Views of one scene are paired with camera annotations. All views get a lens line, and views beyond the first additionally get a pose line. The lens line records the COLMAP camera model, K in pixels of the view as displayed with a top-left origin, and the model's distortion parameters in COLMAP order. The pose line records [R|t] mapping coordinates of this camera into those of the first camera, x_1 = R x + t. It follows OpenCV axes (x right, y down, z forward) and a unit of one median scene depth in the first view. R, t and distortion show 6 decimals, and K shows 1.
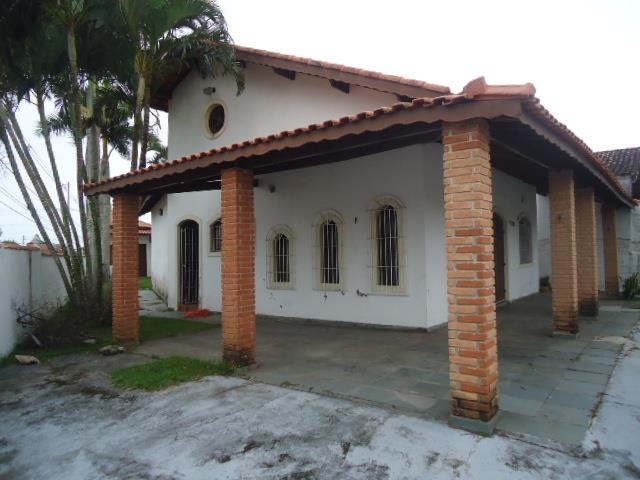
lens RADIAL K [[445.1, 0, 319.9], [0, 445.1, 239.1], [0, 0, 1]] dist [-0.013152, 0.003075]
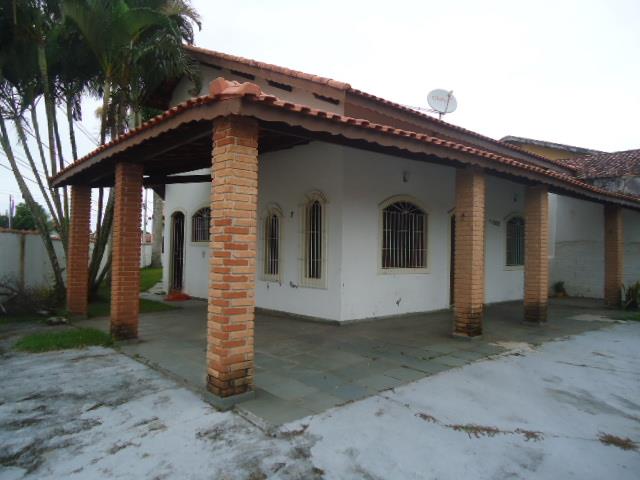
lens RADIAL K [[445.1, 0, 320.4], [0, 445.1, 239.9], [0, 0, 1]] dist [-0.013152, 0.003075]
pose [[0.983047, 0.033834, -0.180207, 0.759692], [-0.032147, 0.999408, 0.012278, 0.005580], [0.180516, -0.006277, 0.983552, -0.018377]]
